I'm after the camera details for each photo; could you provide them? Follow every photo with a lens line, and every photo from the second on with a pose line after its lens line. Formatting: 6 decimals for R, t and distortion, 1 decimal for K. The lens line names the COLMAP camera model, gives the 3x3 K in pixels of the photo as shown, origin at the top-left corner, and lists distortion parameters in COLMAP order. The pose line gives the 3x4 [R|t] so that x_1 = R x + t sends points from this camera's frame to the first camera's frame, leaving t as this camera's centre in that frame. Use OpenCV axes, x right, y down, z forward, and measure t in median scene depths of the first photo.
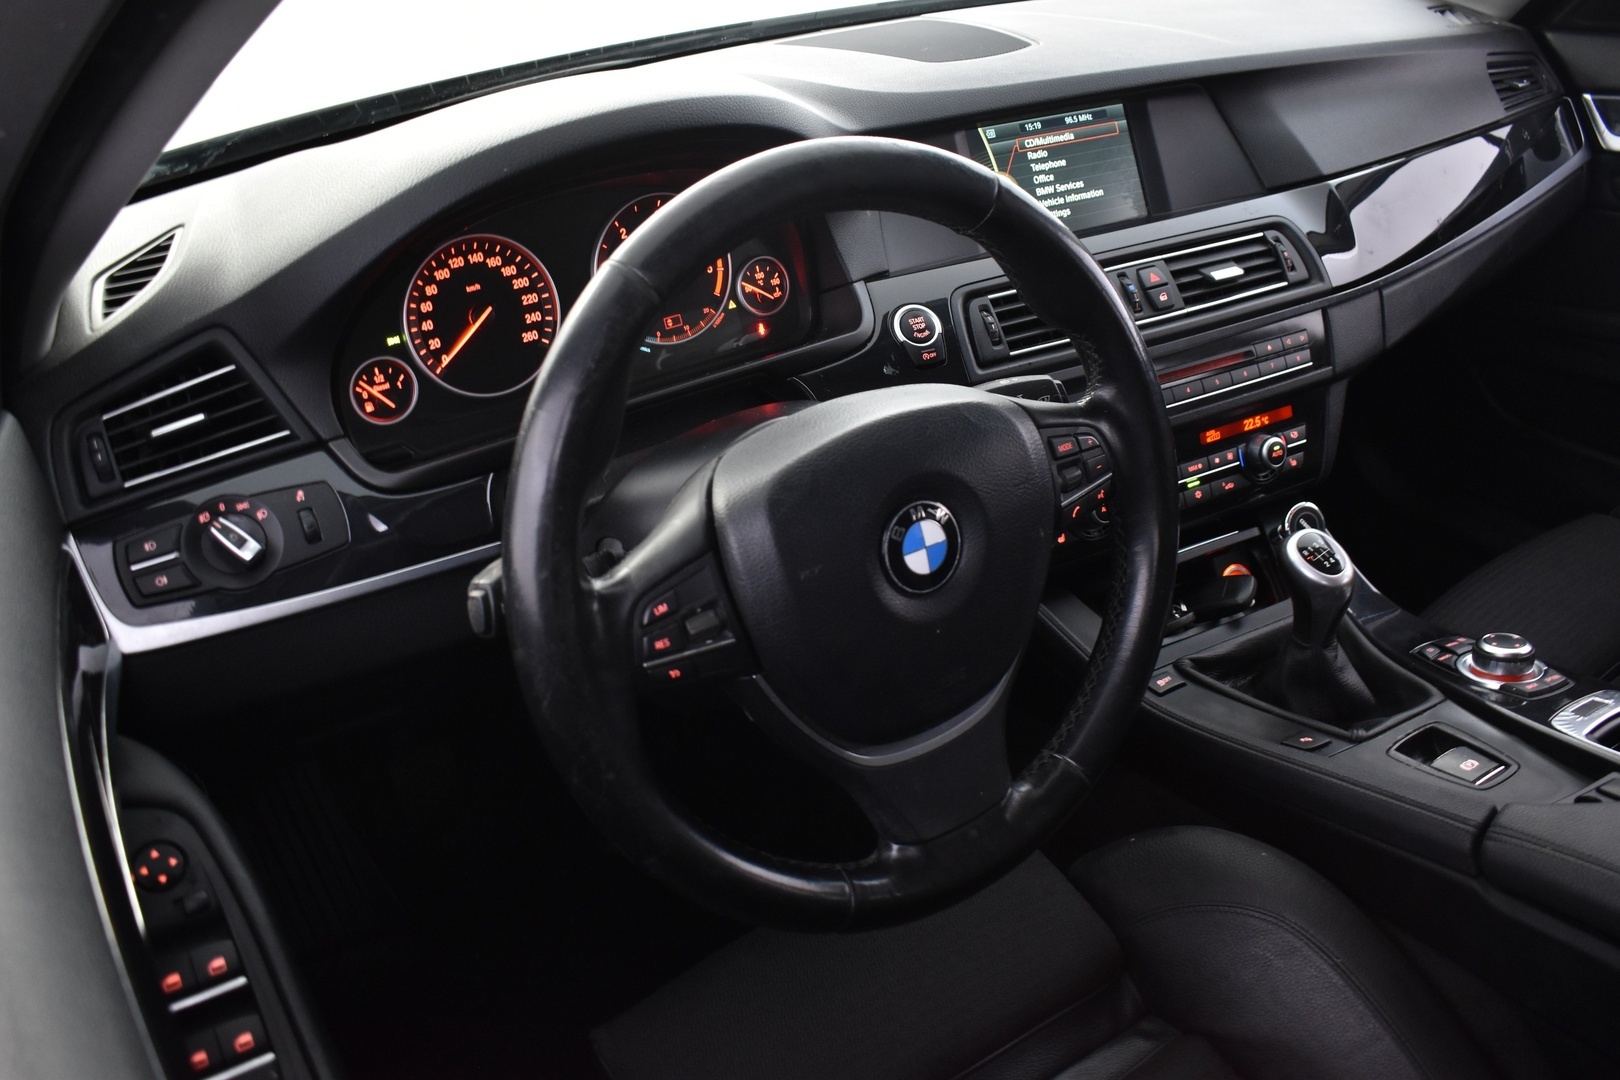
lens RADIAL K [[1397.0, 0, 813.3], [0, 1397.0, 536.6], [0, 0, 1]] dist [-0.080881, -0.007810]
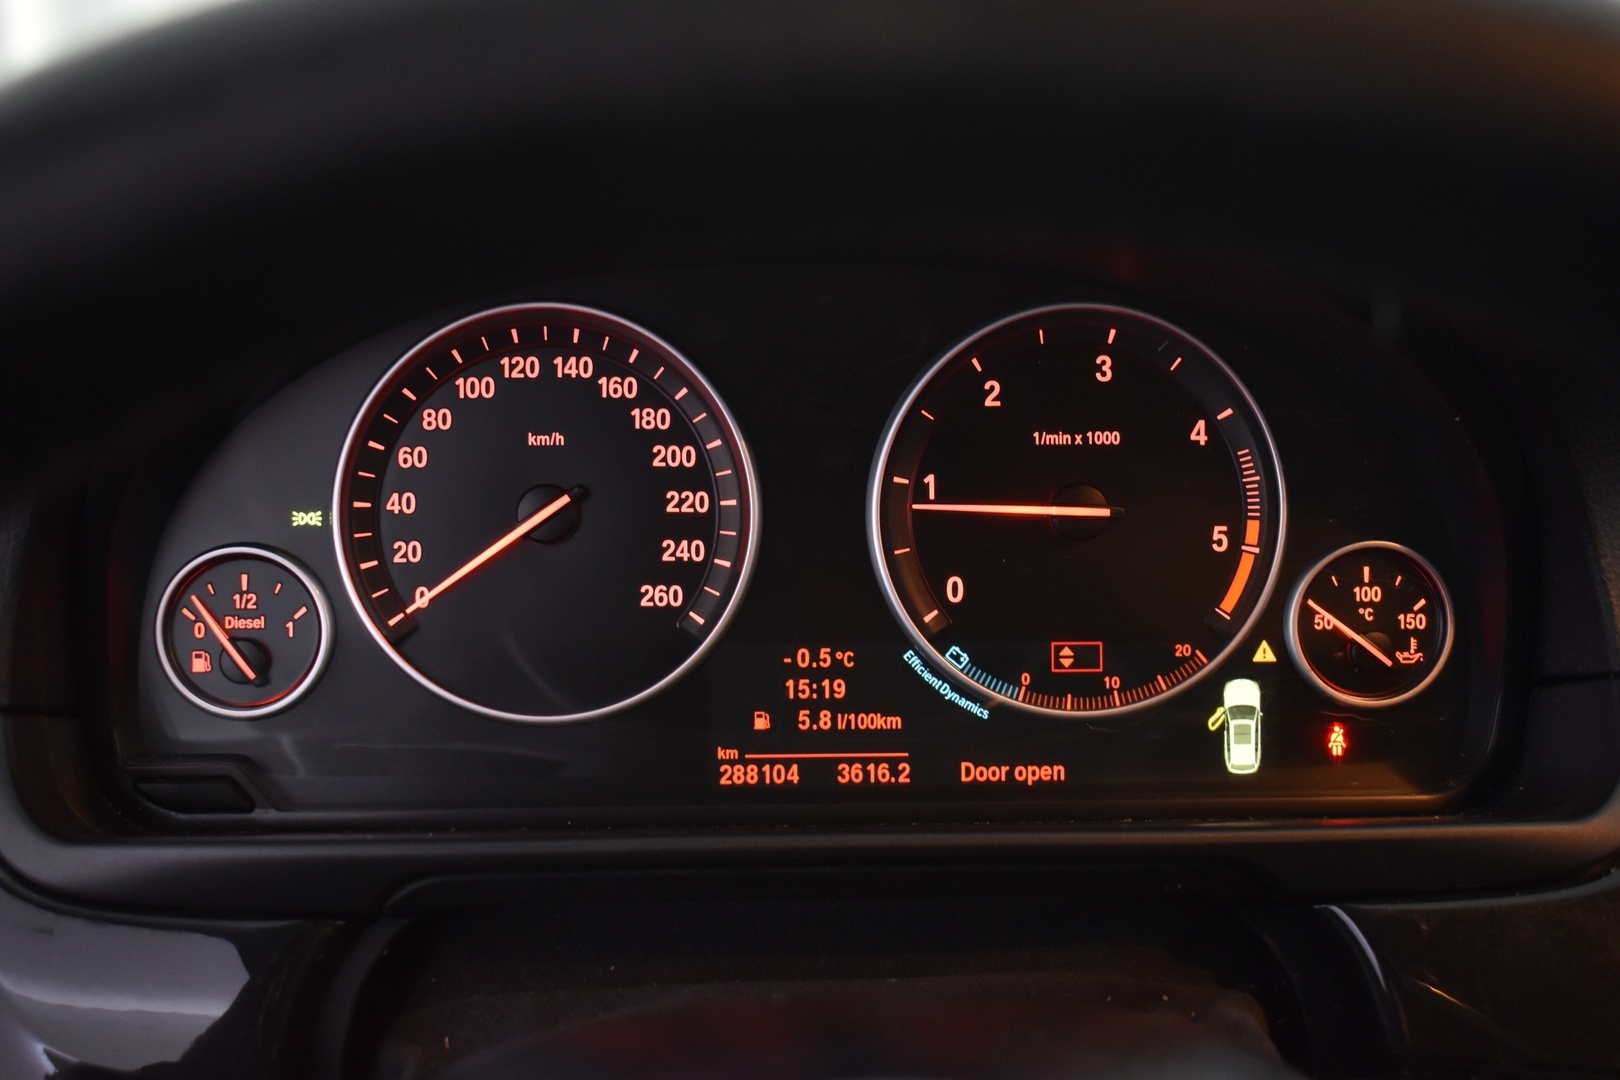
lens RADIAL K [[2006.2, 0, 810.1], [0, 2006.2, 536.1], [0, 0, 1]] dist [-0.039531, 0.000000]
pose [[0.834872, 0.231152, -0.499556, 0.091841], [-0.305640, 0.949462, -0.071463, -0.122441], [0.457791, 0.212347, 0.863329, 0.499850]]
